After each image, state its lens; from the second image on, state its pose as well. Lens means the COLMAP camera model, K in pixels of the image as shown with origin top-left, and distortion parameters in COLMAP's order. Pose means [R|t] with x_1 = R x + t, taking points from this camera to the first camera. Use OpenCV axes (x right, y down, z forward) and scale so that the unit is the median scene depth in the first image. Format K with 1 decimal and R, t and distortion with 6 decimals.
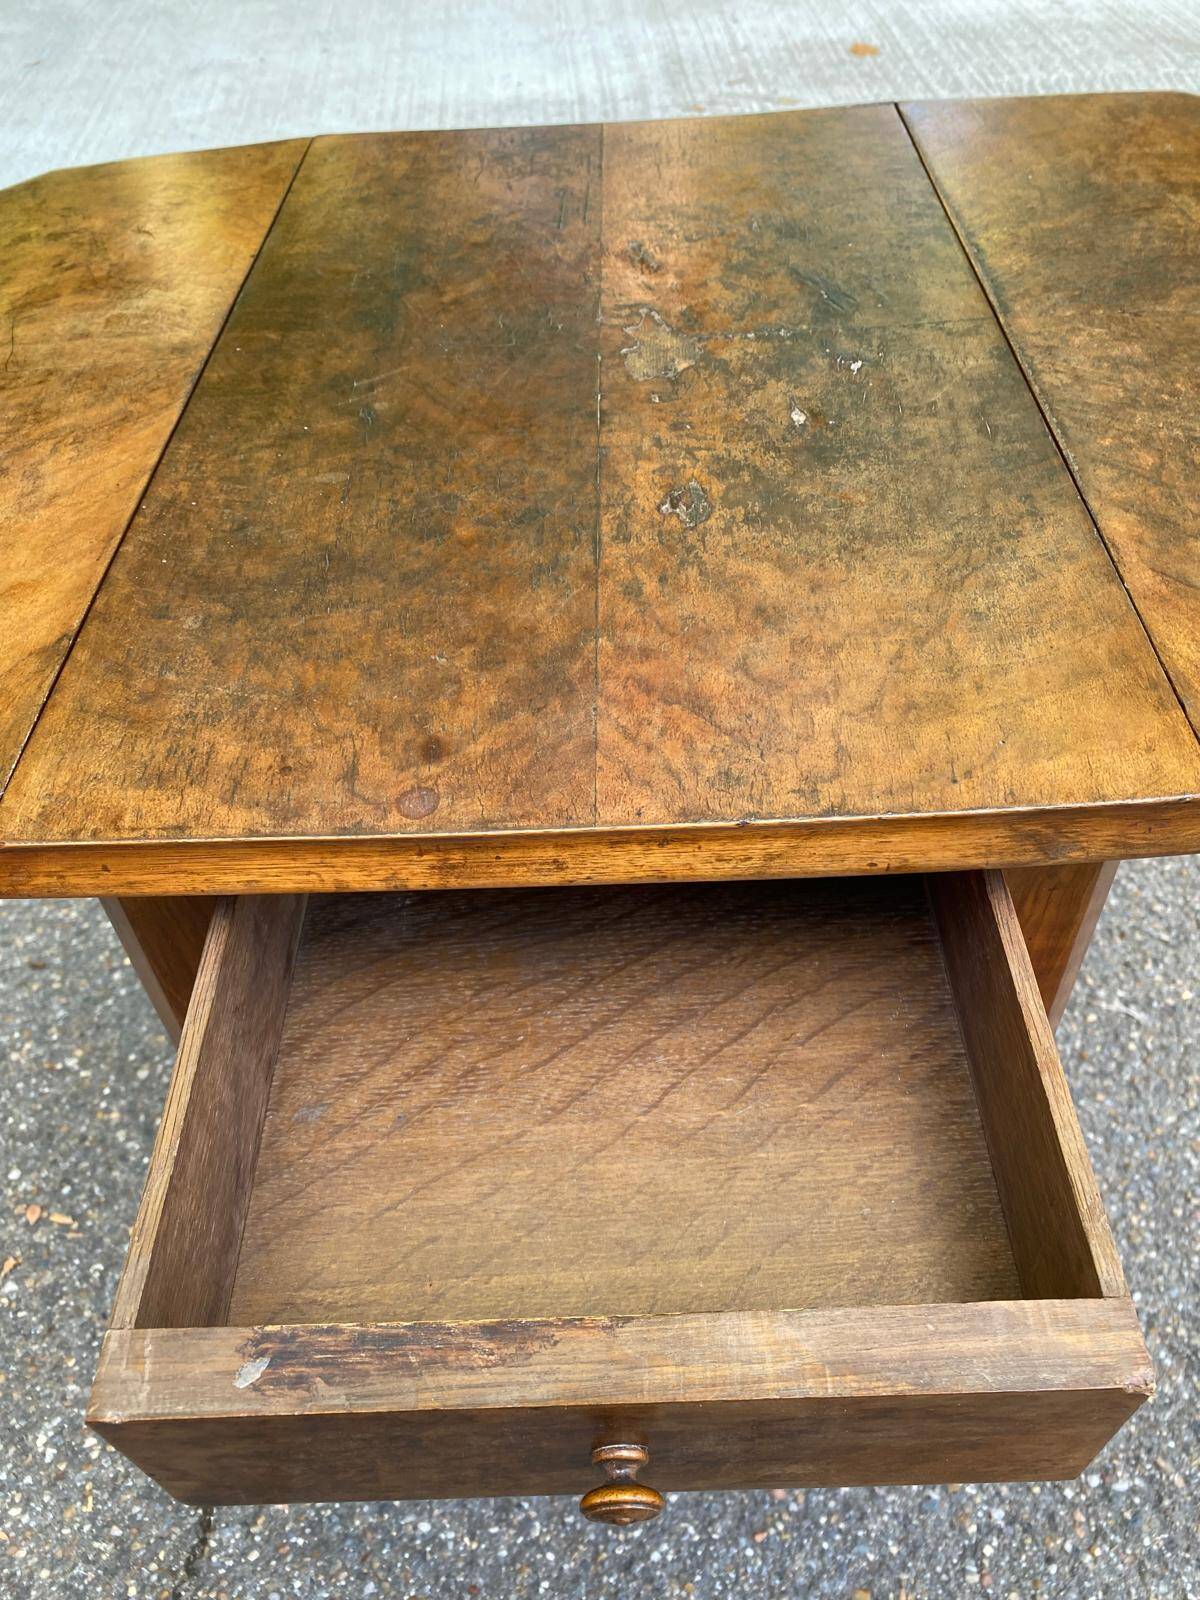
lens RADIAL K [[1216.3, 0, 612.9], [0, 1216.3, 778.6], [0, 0, 1]] dist [0.006191, -0.011365]
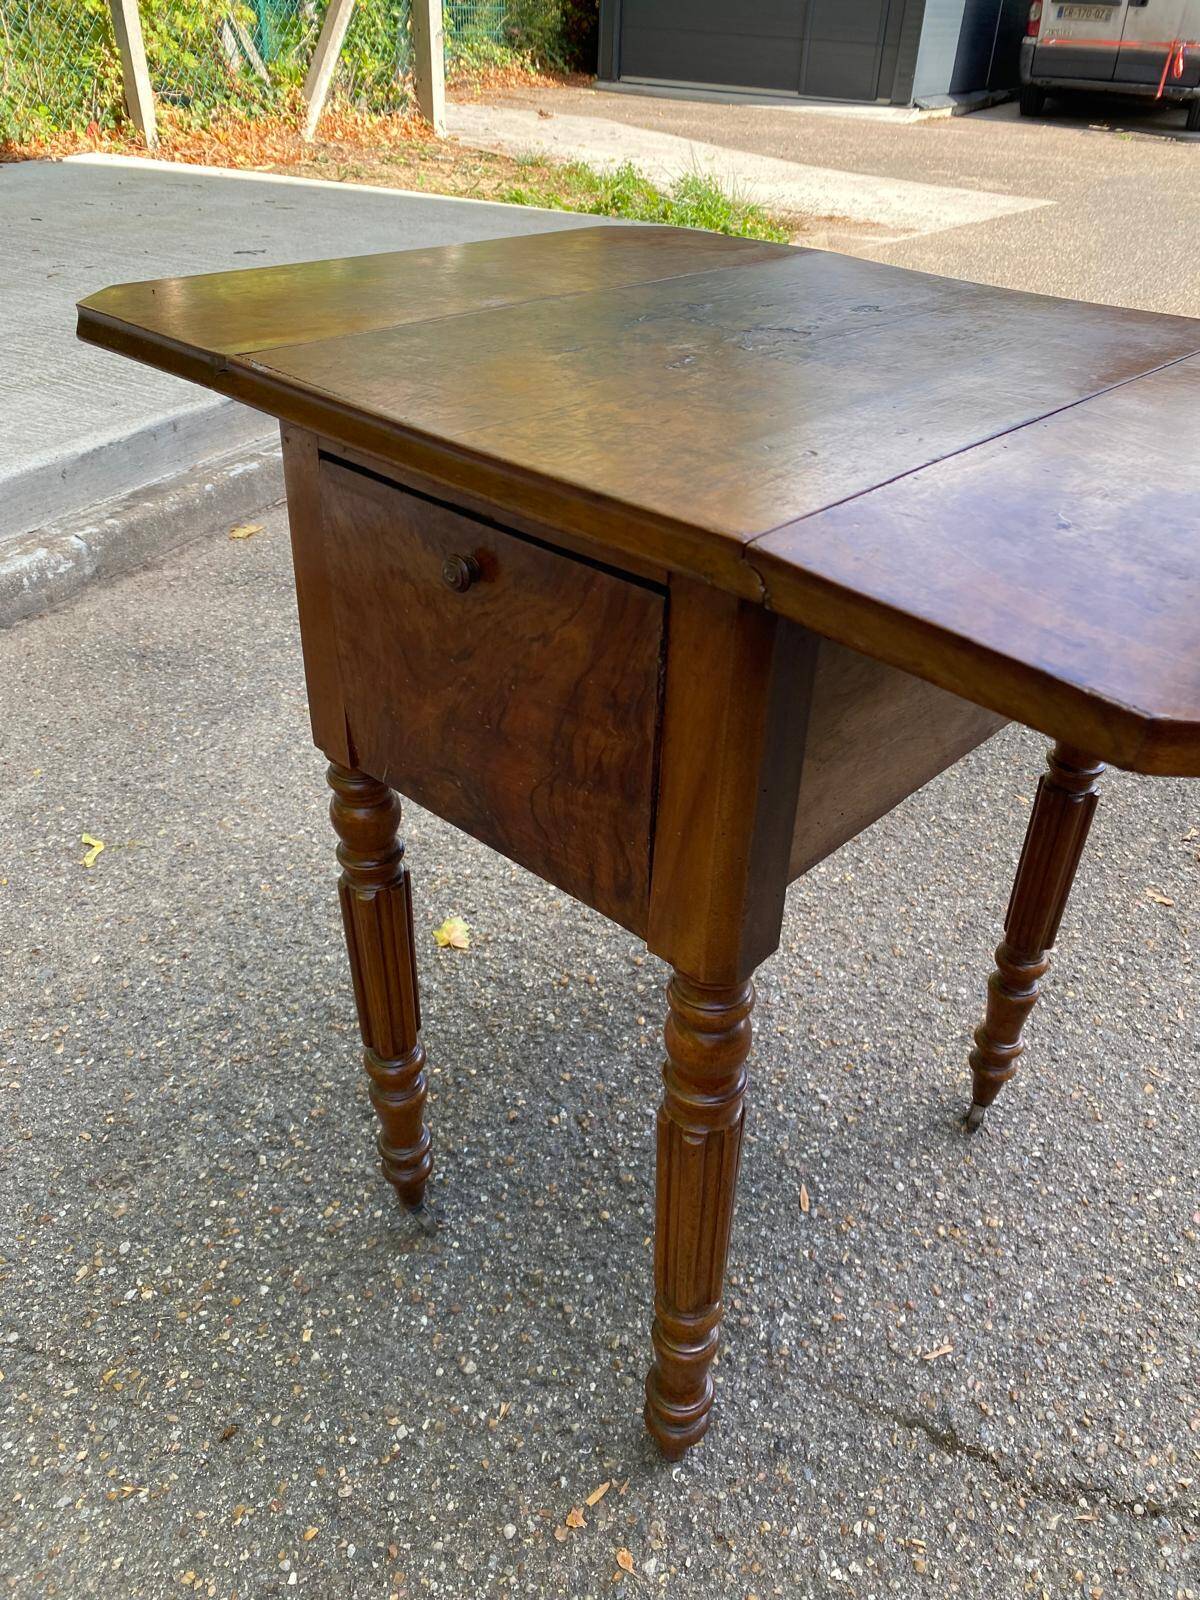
lens RADIAL K [[1192.3, 0, 607.4], [0, 1192.3, 803.2], [0, 0, 1]] dist [0.001915, -0.001106]
pose [[0.512269, -0.441070, 0.736911, -1.047210], [0.583277, 0.808478, 0.078437, -0.124348], [-0.630372, 0.389642, 0.671424, 0.276176]]
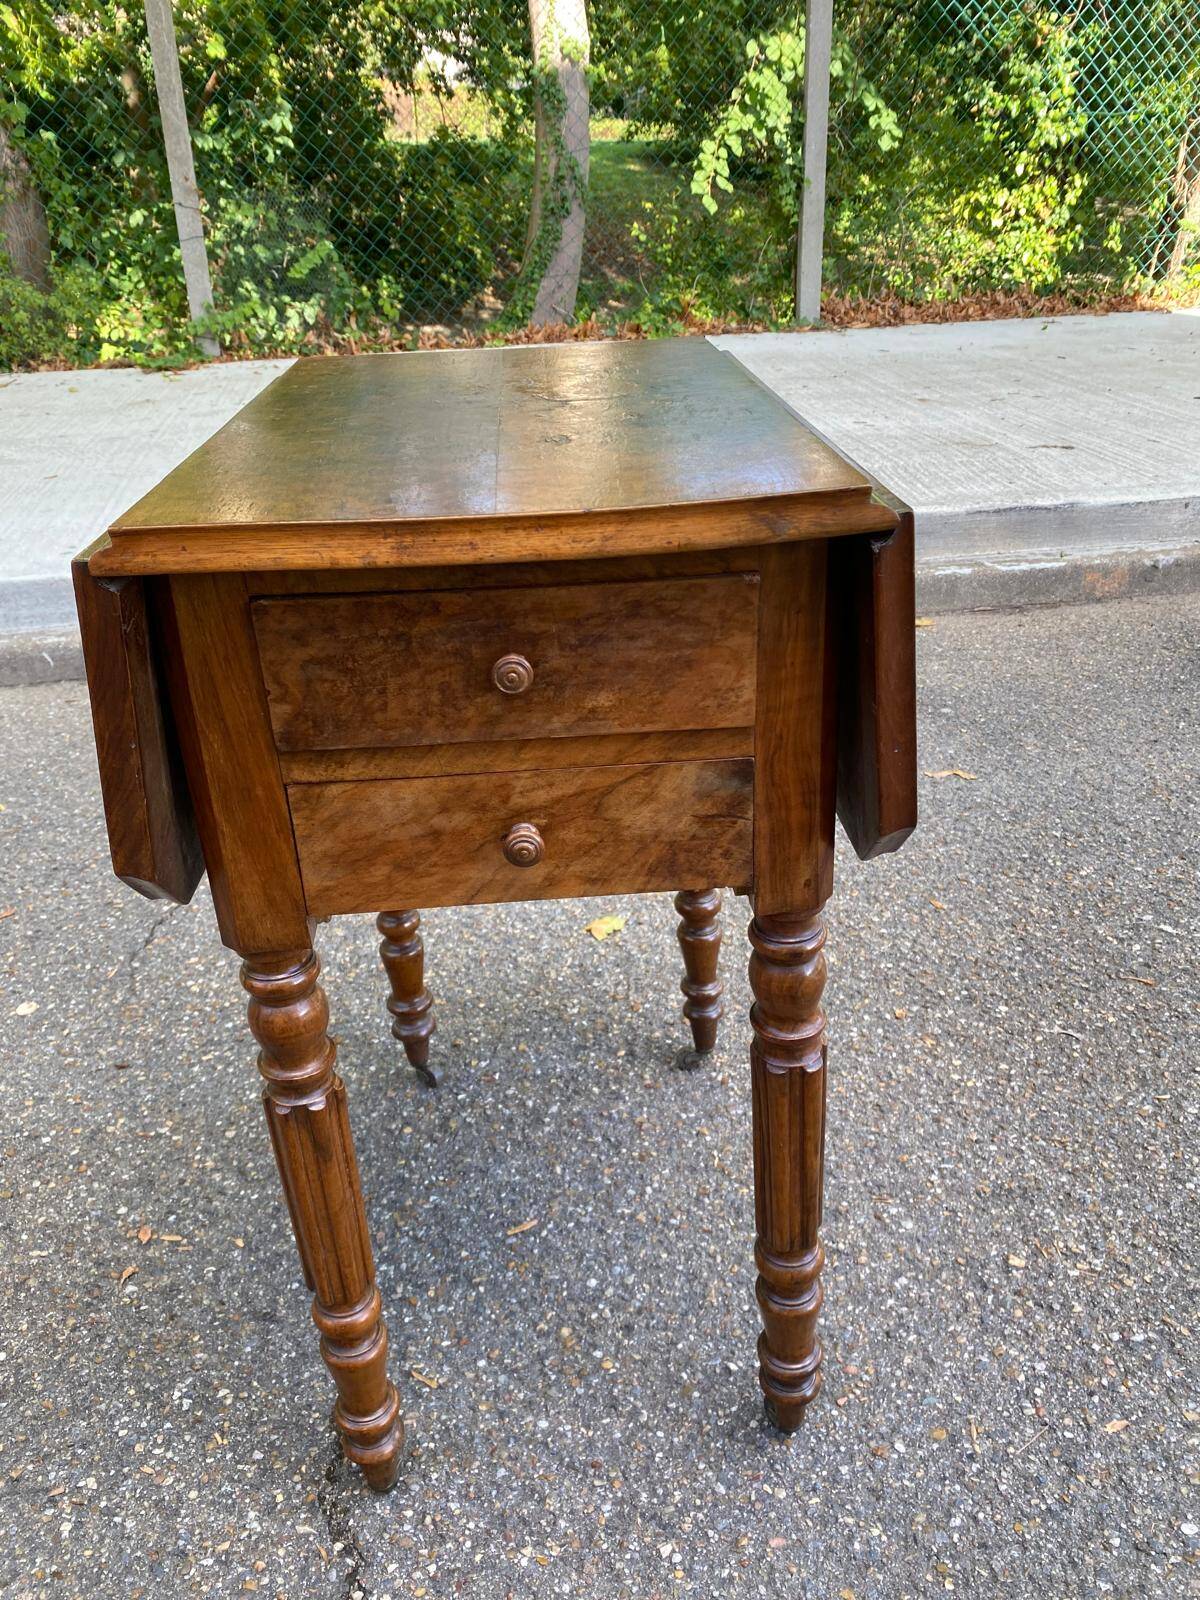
lens RADIAL K [[1207.3, 0, 587.1], [0, 1207.3, 806.7], [0, 0, 1]] dist [-0.000169, -0.000003]
pose [[0.995757, -0.038232, 0.083698, -0.187849], [0.062749, 0.947431, -0.313747, 0.435301], [-0.067303, 0.317668, 0.945810, -0.222959]]
